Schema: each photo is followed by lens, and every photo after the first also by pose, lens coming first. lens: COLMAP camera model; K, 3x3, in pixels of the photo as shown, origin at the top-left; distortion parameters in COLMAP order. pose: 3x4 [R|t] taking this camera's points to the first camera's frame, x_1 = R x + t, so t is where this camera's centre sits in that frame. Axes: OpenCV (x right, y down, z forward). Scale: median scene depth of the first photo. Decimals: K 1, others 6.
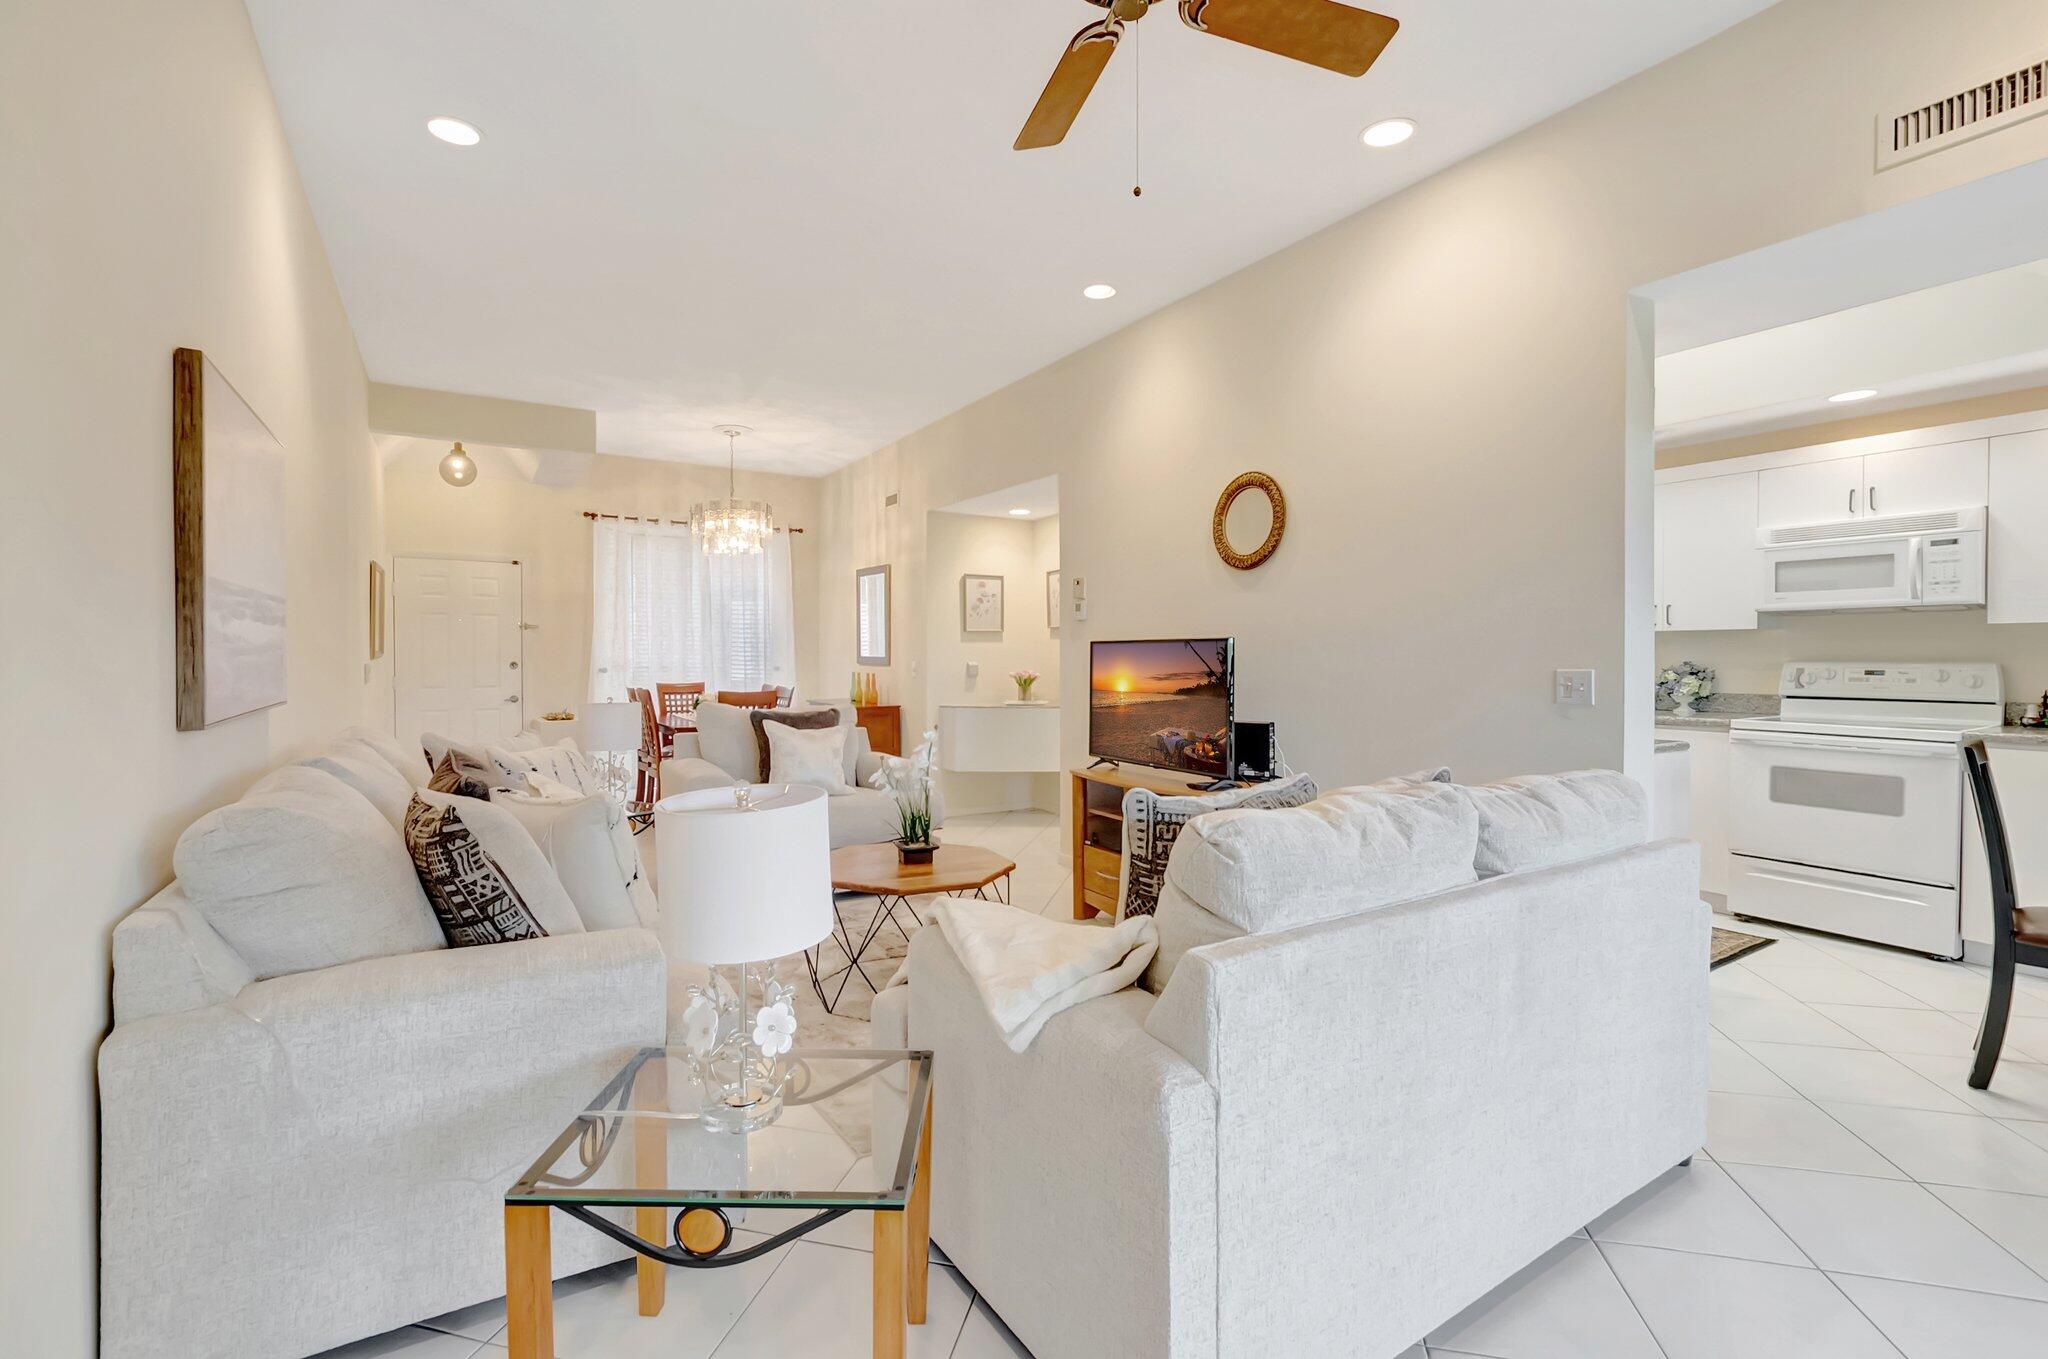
lens RADIAL K [[895.0, 0, 993.1], [0, 895.0, 669.1], [0, 0, 1]] dist [-0.014387, 0.000553]
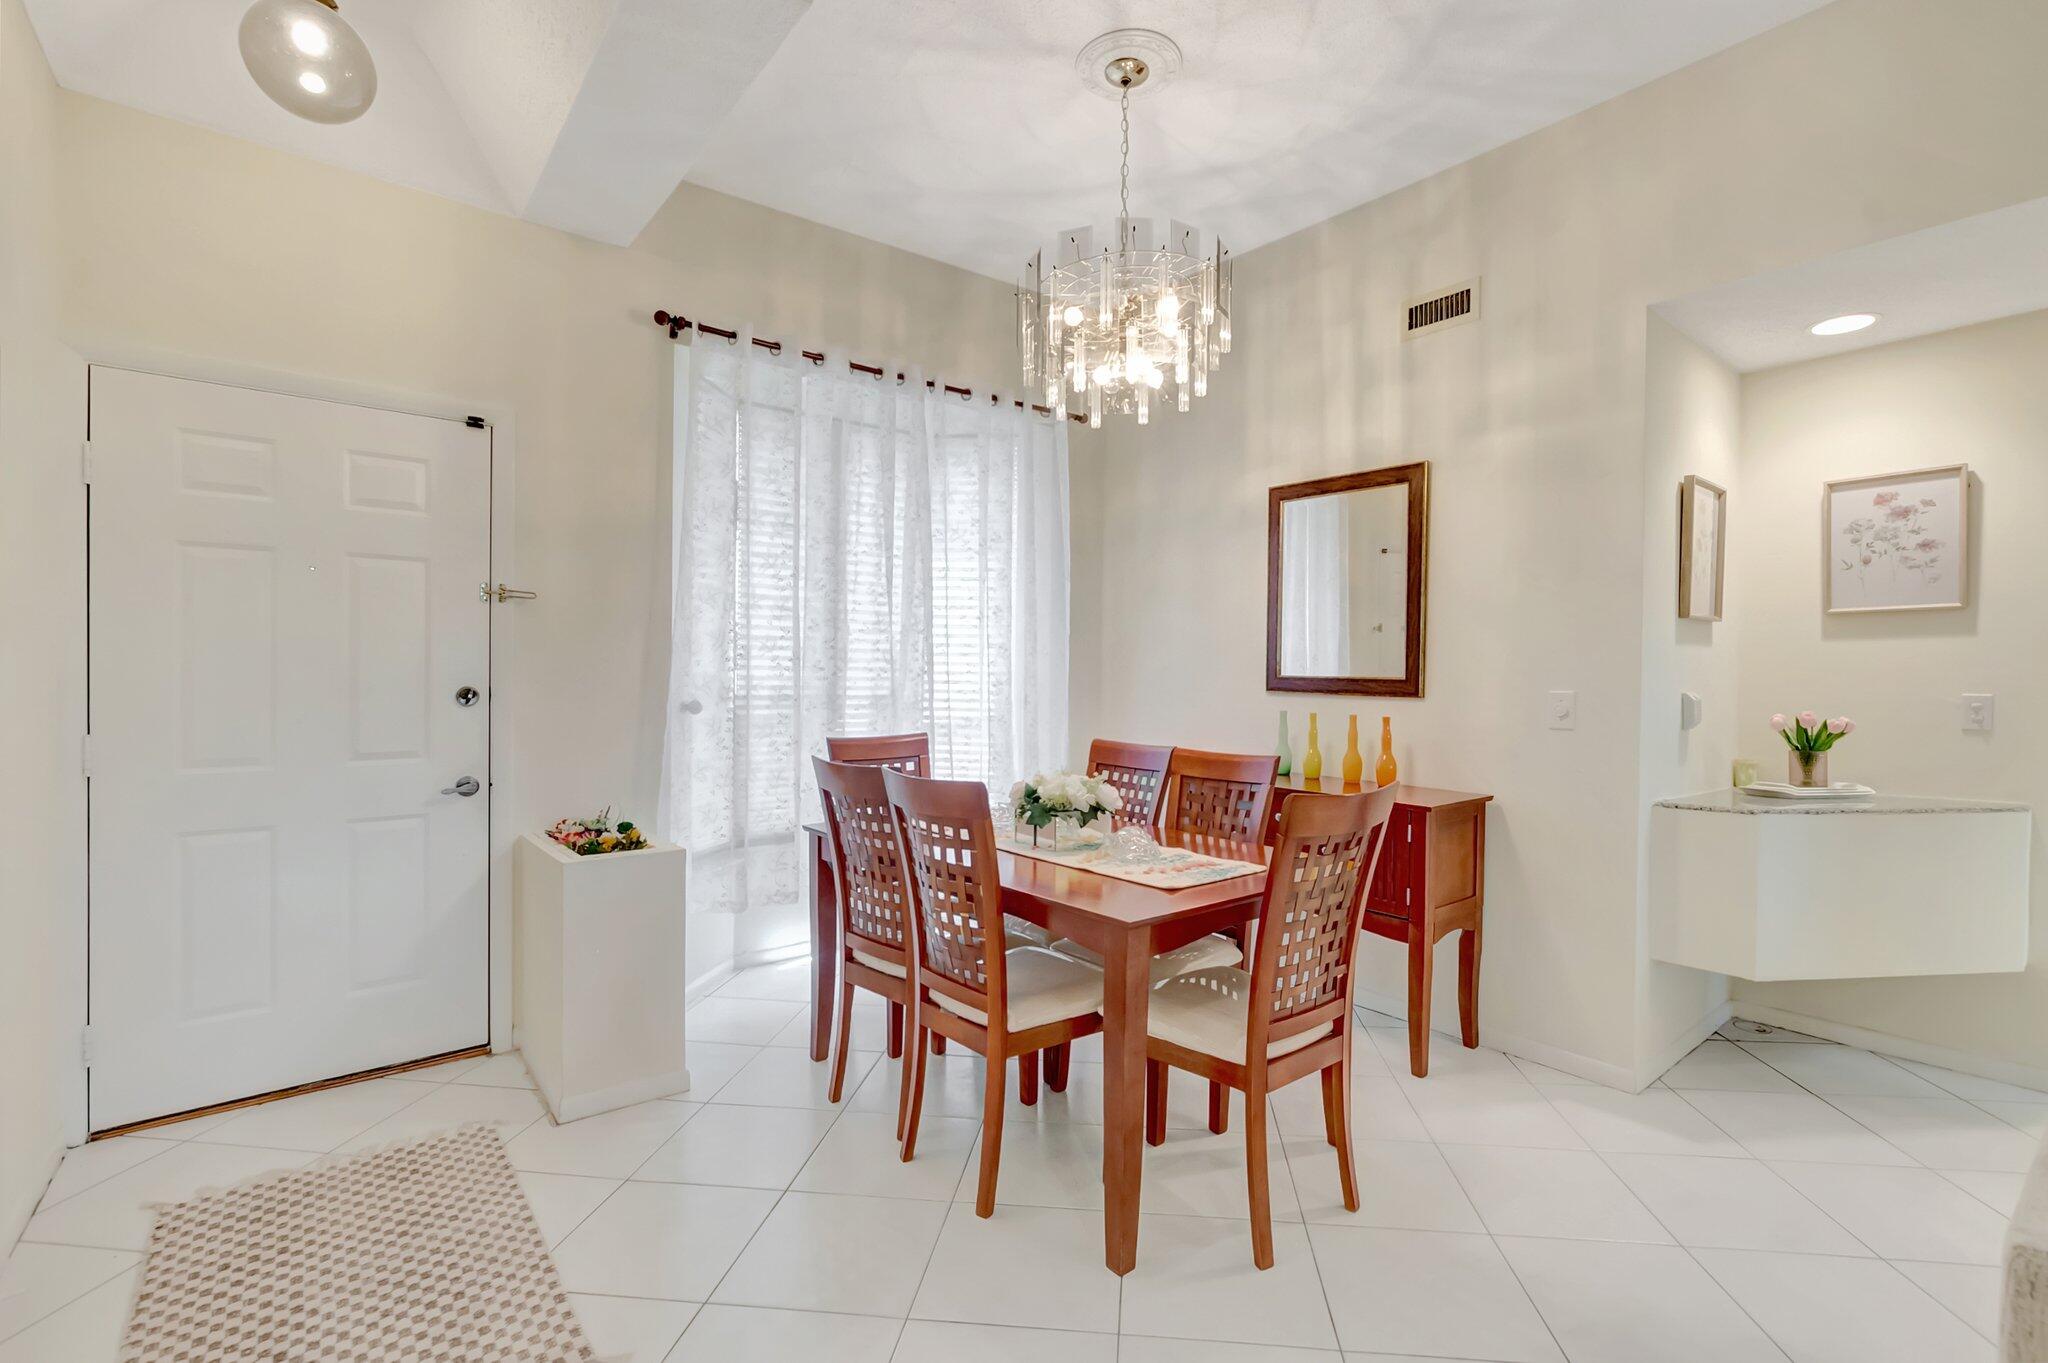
lens RADIAL K [[896.7, 0, 1029.9], [0, 896.7, 673.8], [0, 0, 1]] dist [-0.008064, 0.000295]
pose [[0.990943, 0.006387, 0.134130, -0.359599], [-0.003937, 0.999821, -0.018522, -0.007833], [-0.134224, 0.017826, 0.990791, 0.606529]]
